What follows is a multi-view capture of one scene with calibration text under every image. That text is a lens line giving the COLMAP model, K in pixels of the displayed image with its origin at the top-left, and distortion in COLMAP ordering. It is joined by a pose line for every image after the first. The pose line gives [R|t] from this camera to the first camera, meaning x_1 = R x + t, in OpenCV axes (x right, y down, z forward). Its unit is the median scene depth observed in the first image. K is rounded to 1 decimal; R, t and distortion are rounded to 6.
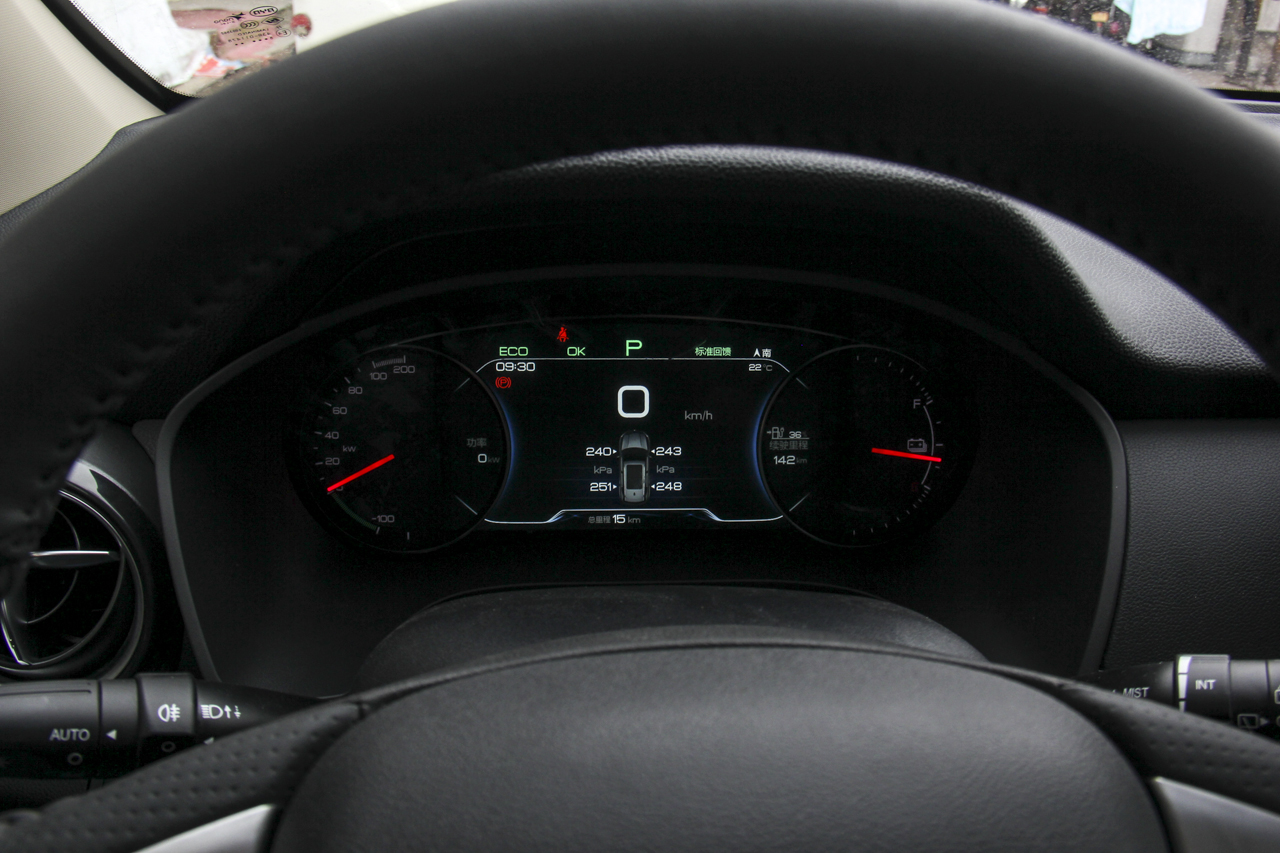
lens RADIAL K [[1073.4, 0, 642.4], [0, 1073.4, 425.8], [0, 0, 1]] dist [-0.005475, -0.000747]
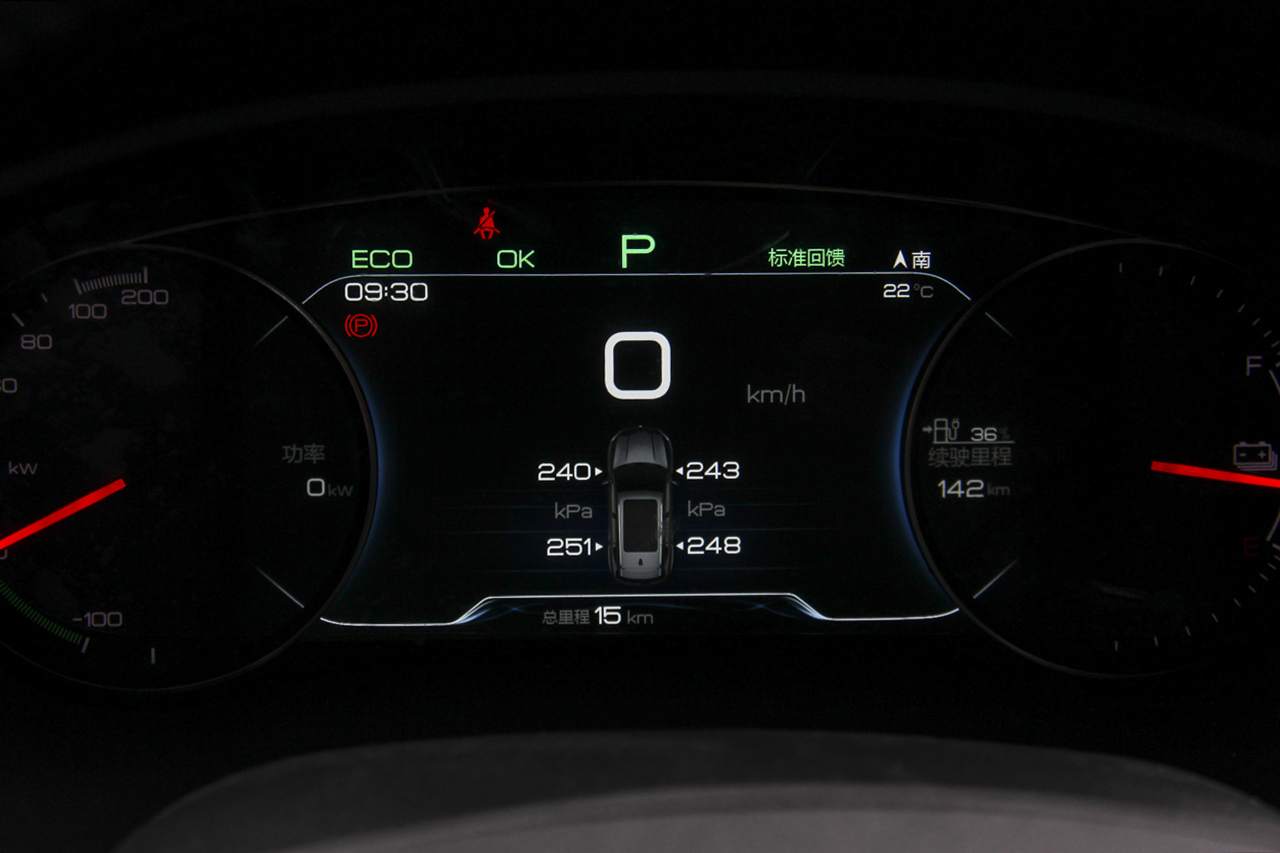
lens RADIAL K [[2618.0, 0, 641.5], [0, 2618.0, 427.2], [0, 0, 1]] dist [0.457108, 0.000000]
pose [[0.999973, -0.004649, -0.005628, -0.000245], [0.004590, 0.999935, -0.010422, 0.016647], [0.005676, 0.010396, 0.999930, -0.150693]]
